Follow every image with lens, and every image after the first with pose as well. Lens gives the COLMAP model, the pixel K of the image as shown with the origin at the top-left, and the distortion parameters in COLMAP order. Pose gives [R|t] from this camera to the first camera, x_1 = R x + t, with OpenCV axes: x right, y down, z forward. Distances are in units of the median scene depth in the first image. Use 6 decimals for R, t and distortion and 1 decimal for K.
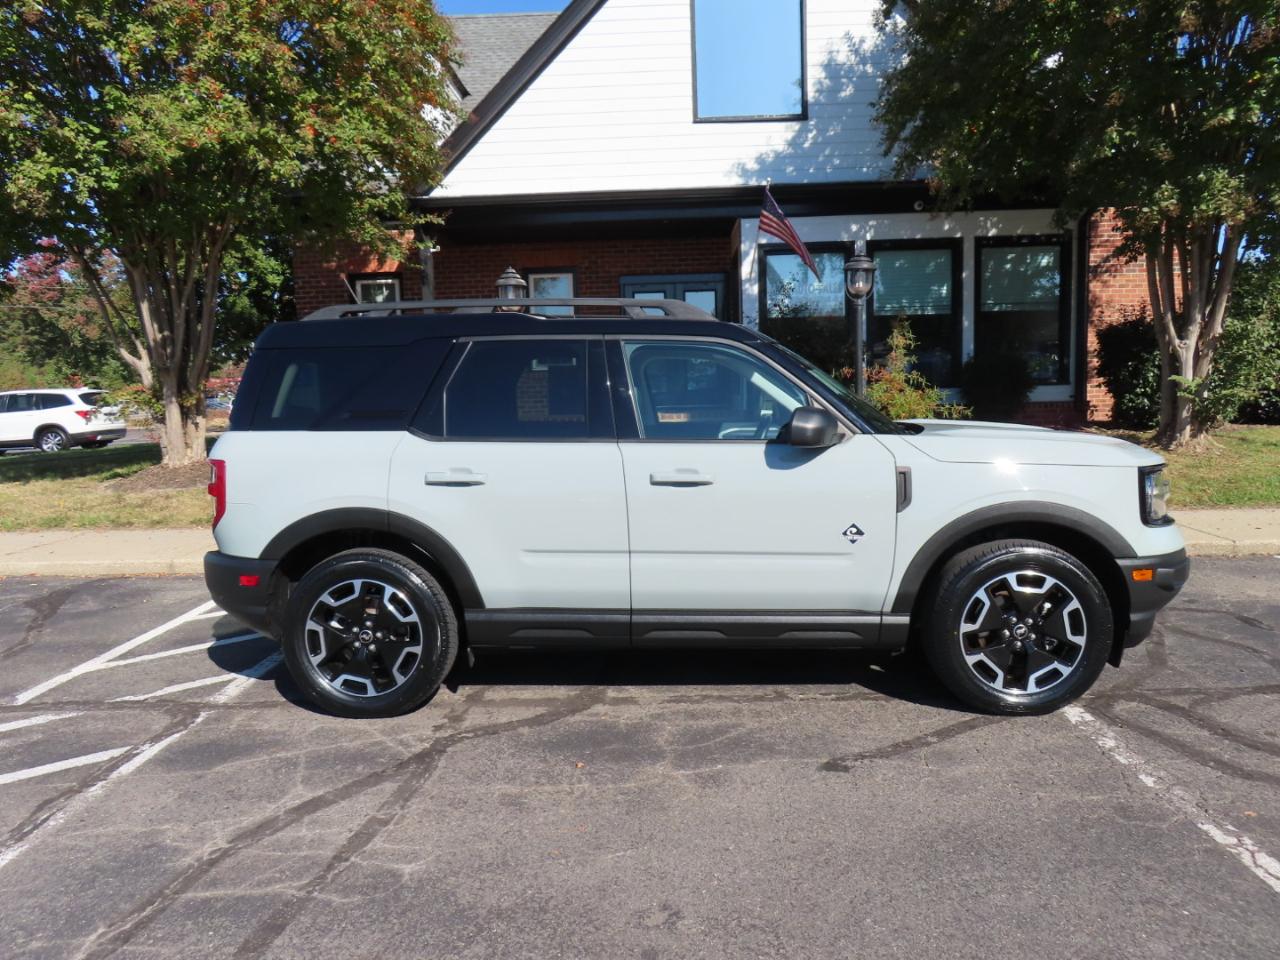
lens RADIAL K [[914.7, 0, 640.9], [0, 914.7, 481.0], [0, 0, 1]] dist [-0.010780, 0.006061]
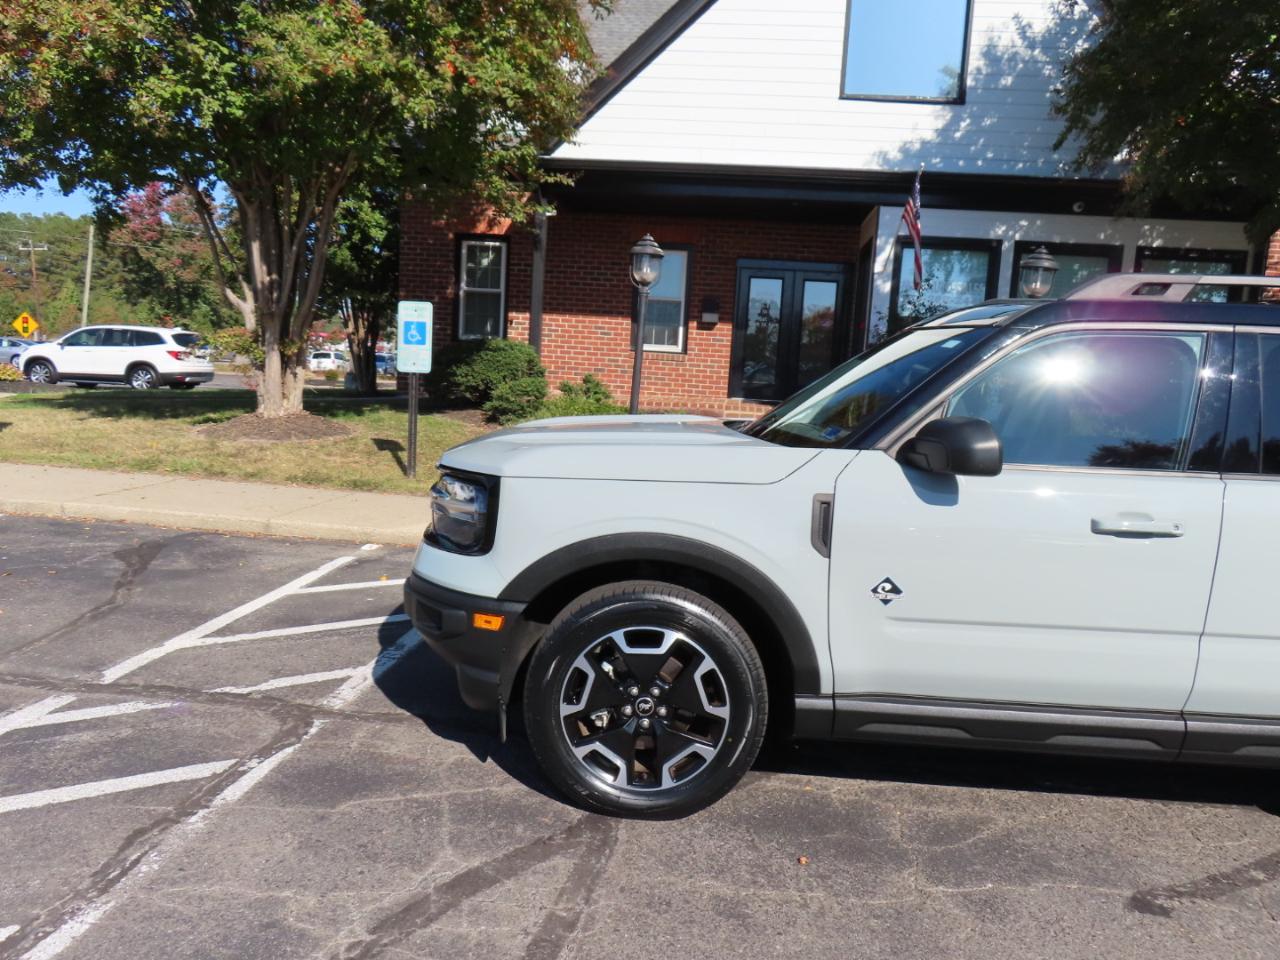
lens RADIAL K [[914.7, 0, 642.2], [0, 914.7, 481.4], [0, 0, 1]] dist [-0.010780, 0.006061]
pose [[0.993393, 0.096593, -0.061974, -0.142810], [-0.095690, 0.995259, 0.017383, -0.006192], [0.063359, -0.011338, 0.997926, 0.174382]]
